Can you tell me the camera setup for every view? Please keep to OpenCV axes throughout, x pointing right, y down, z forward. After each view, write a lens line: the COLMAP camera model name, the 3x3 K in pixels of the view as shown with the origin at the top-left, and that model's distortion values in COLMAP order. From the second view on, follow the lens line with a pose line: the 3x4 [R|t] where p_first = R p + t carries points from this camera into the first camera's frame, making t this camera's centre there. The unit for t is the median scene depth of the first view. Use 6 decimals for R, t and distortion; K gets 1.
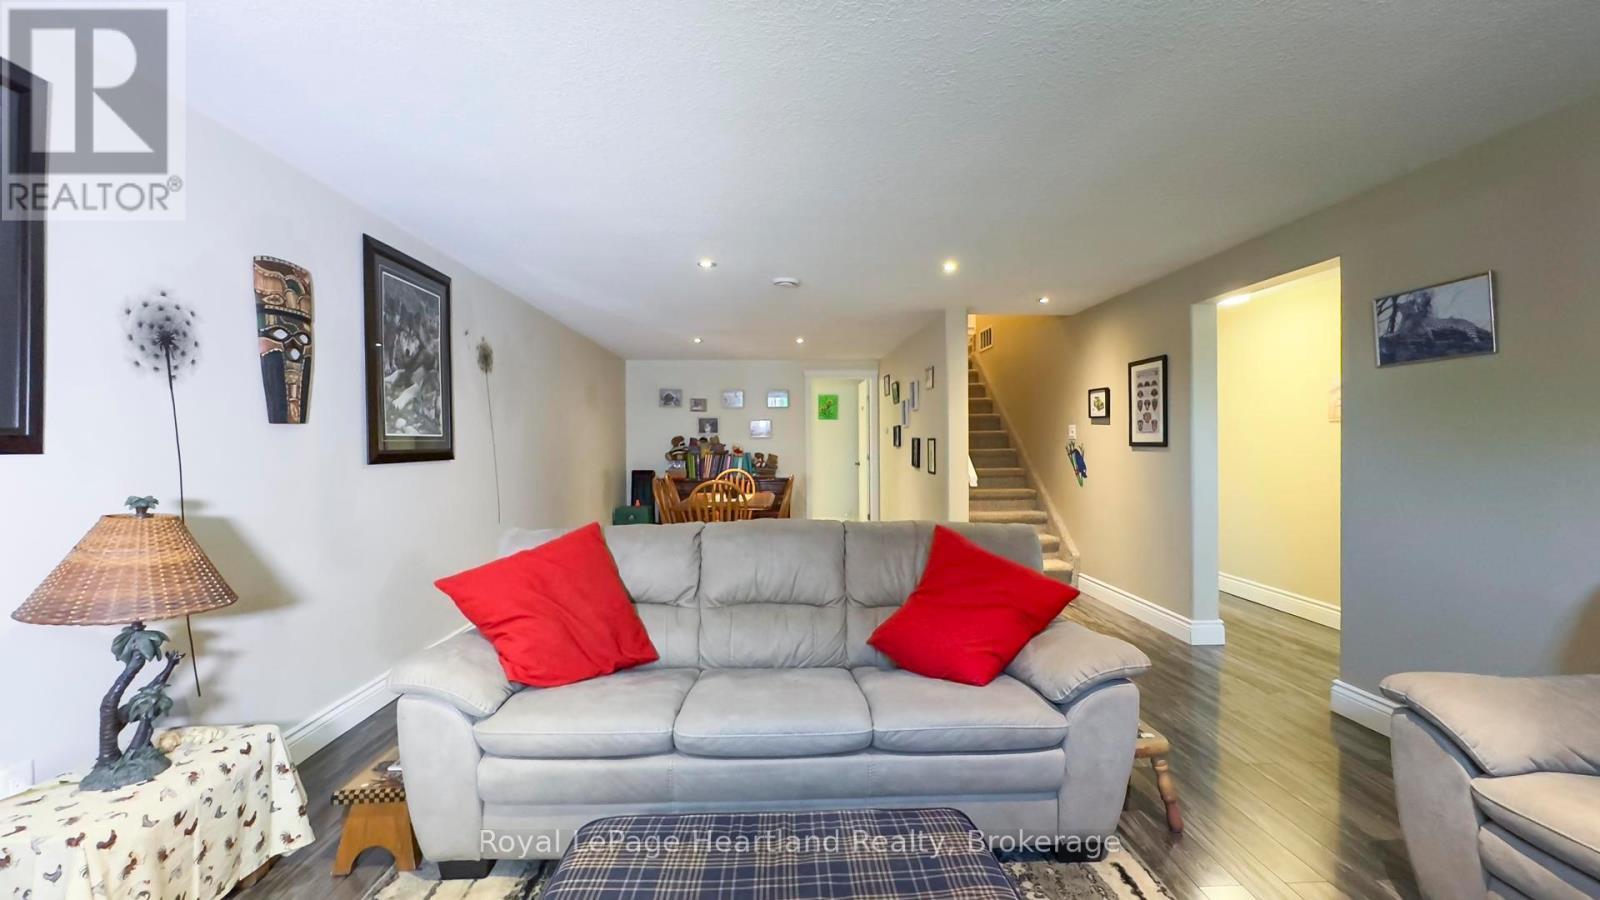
lens RADIAL K [[661.8, 0, 793.7], [0, 661.8, 438.6], [0, 0, 1]] dist [-0.003830, 0.000396]
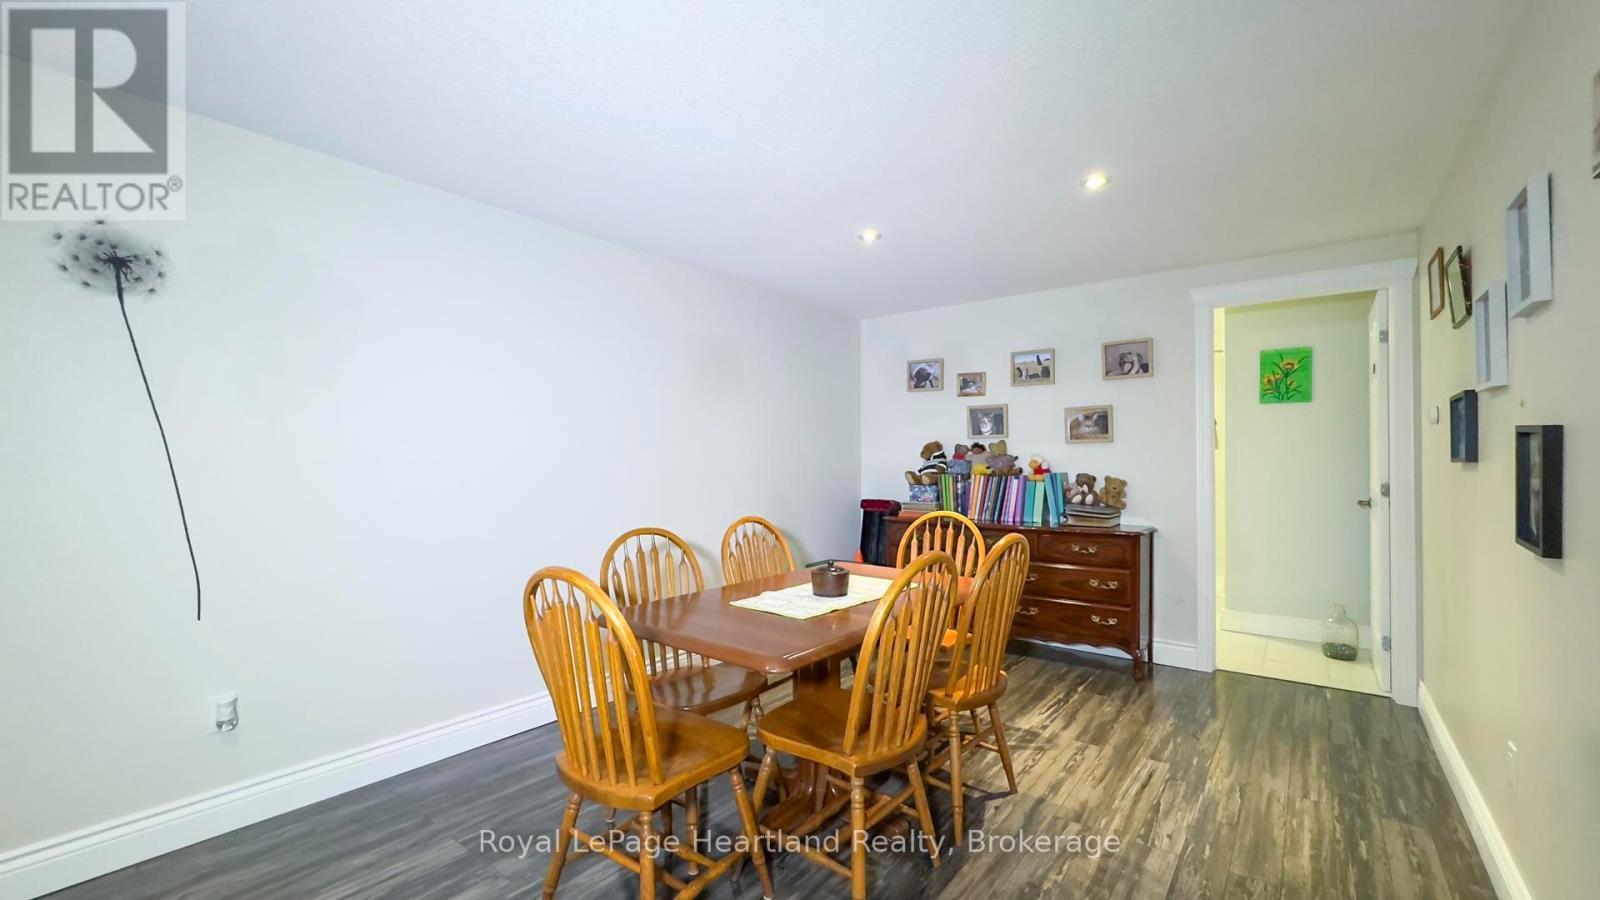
lens RADIAL K [[661.8, 0, 801.3], [0, 661.8, 459.3], [0, 0, 1]] dist [-0.003830, 0.000396]
pose [[0.766583, 0.003111, -0.642138, 0.101217], [0.003062, 0.999959, 0.008500, 0.005997], [0.642138, -0.008483, 0.766542, 0.492822]]
